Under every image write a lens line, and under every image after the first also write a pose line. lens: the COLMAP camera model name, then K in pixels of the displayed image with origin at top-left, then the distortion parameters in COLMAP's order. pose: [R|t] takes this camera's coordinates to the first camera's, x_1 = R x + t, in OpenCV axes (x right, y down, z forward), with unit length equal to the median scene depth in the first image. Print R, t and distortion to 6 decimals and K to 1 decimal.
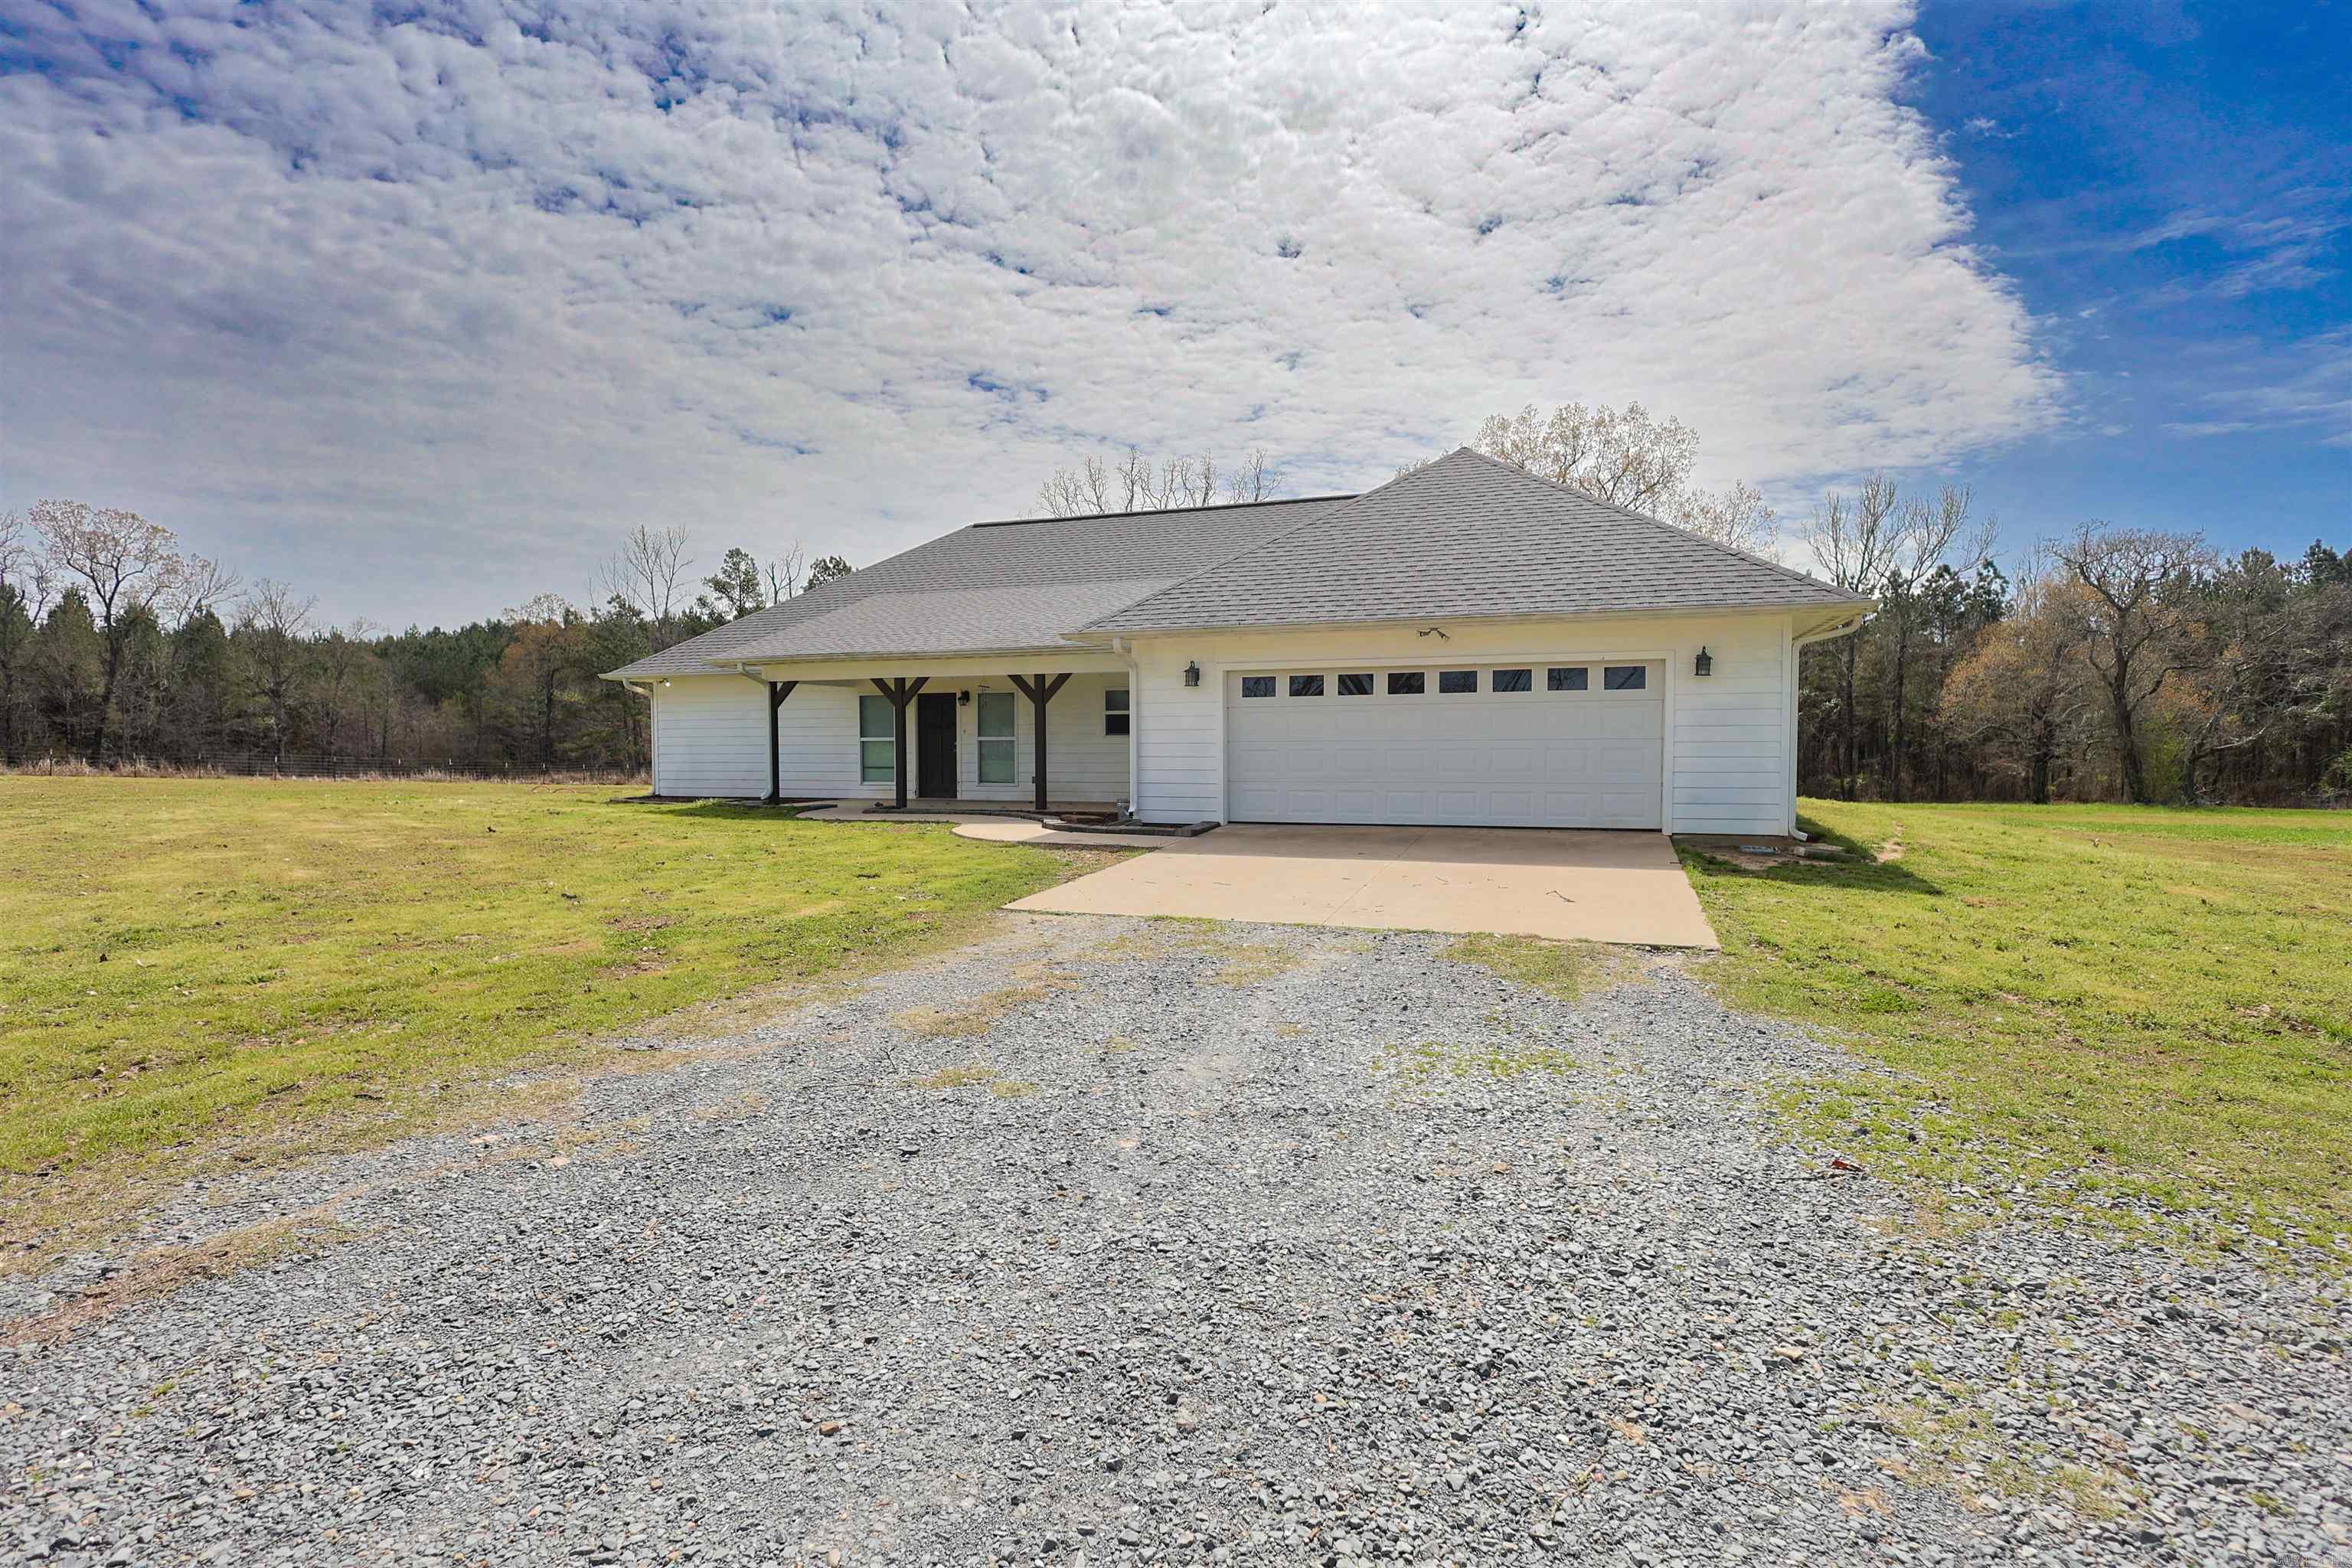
lens RADIAL K [[1190.0, 0, 1176.0], [0, 1190.0, 784.0], [0, 0, 1]] dist [-0.010598, -0.000139]
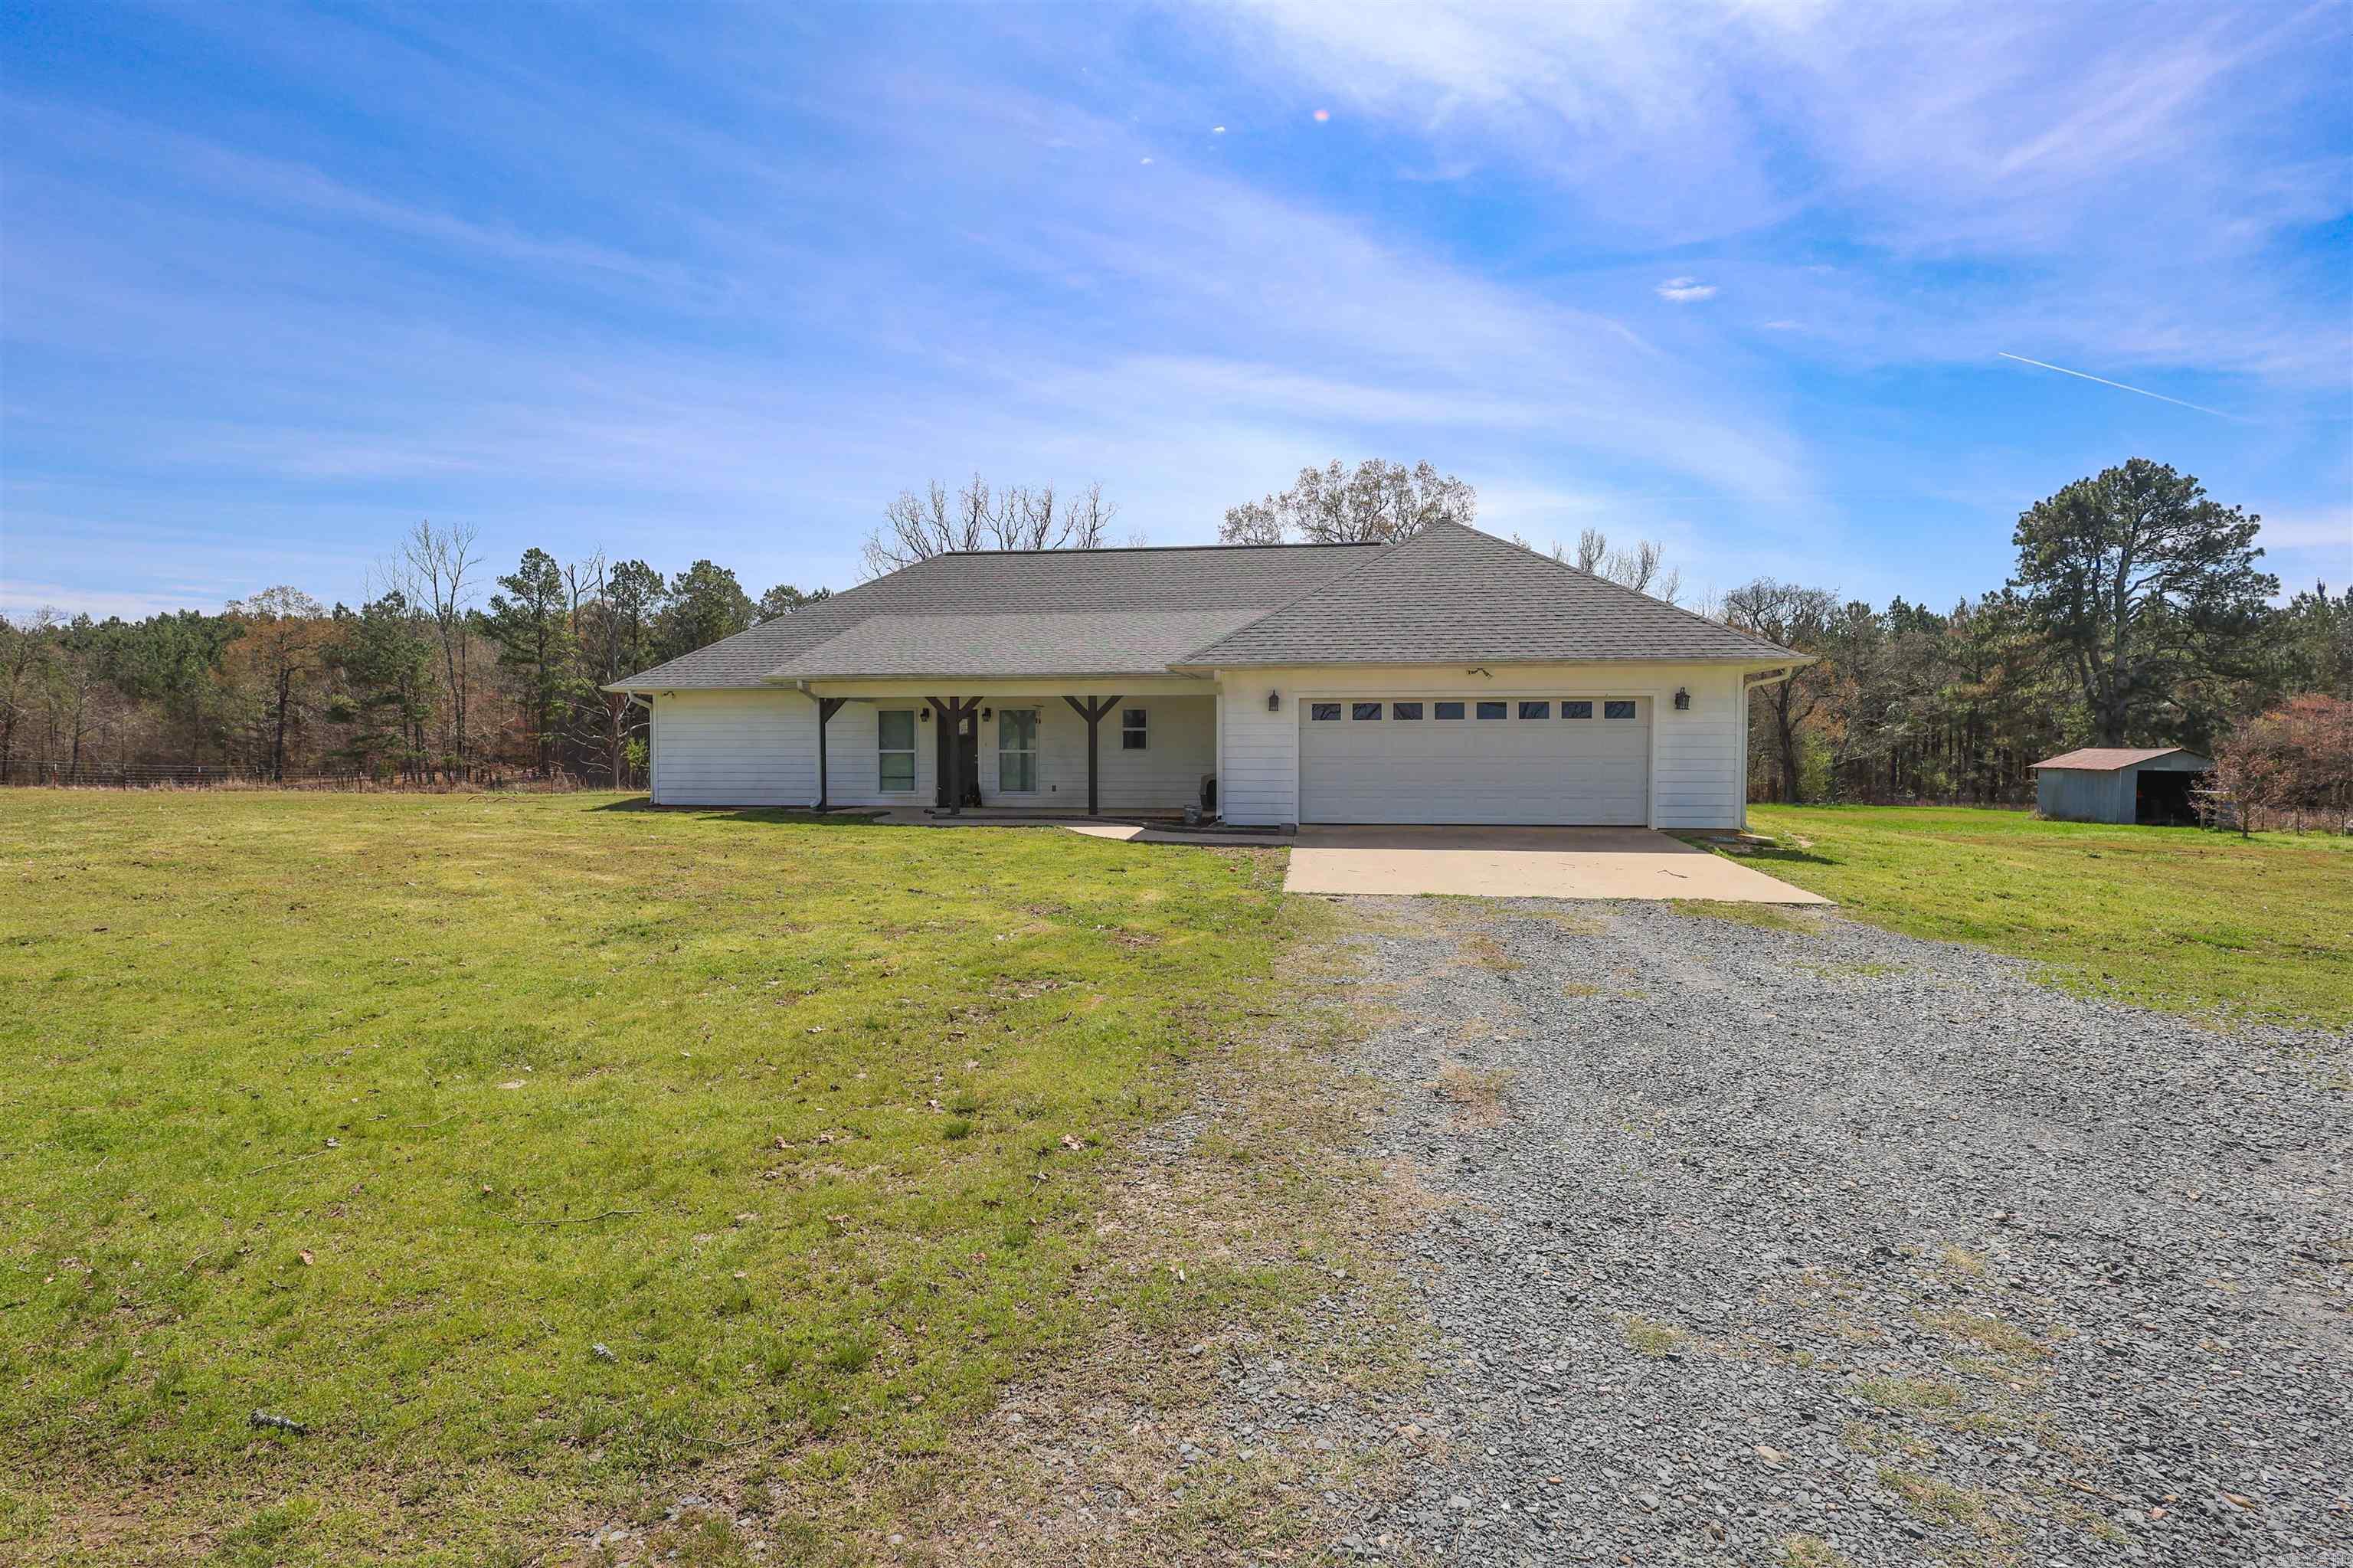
lens RADIAL K [[1138.0, 0, 1176.5], [0, 1138.0, 784.0], [0, 0, 1]] dist [0.000764, 0.000535]
pose [[0.973877, -0.002086, 0.227065, -0.234757], [0.003173, 0.999985, -0.004424, -0.002245], [-0.227053, 0.005029, 0.973870, -0.066015]]
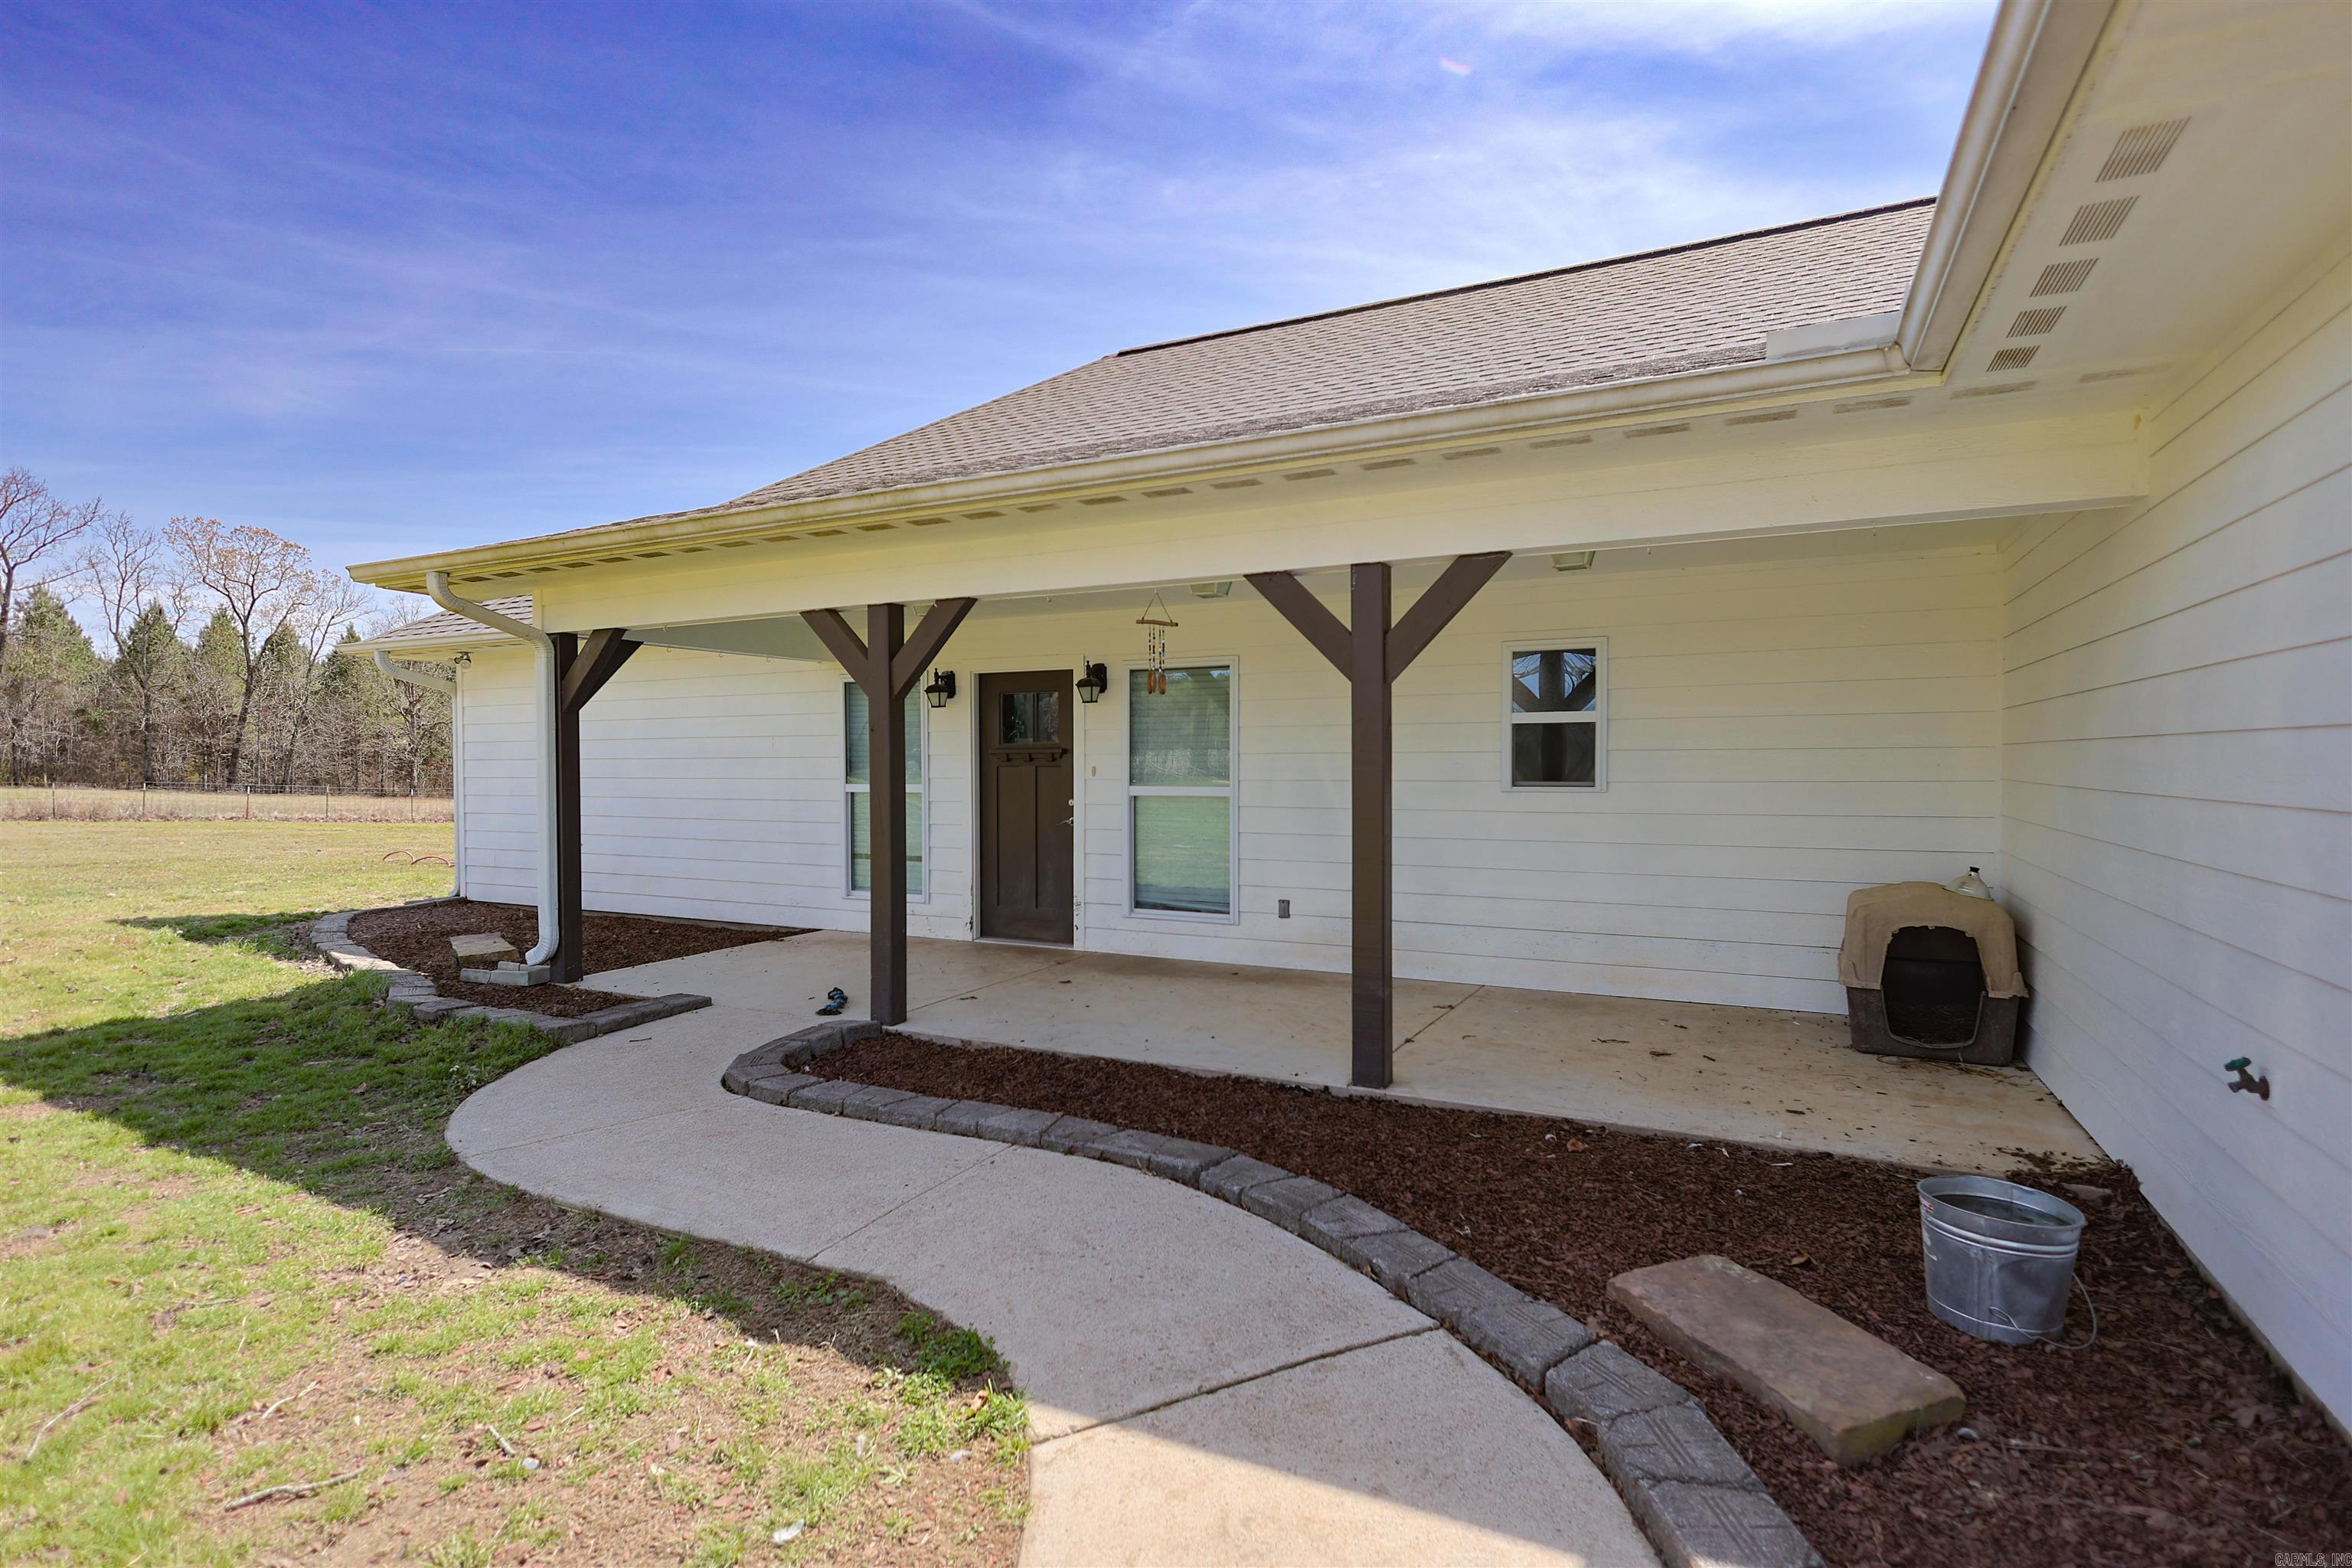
lens RADIAL K [[1137.5, 0, 1176.0], [0, 1137.5, 784.0], [0, 0, 1]] dist [0.000764, 0.000535]
pose [[0.993886, 0.003837, -0.110341, -0.107380], [-0.005578, 0.999865, -0.015478, -0.032898], [0.110267, 0.015999, 0.993773, 0.616465]]
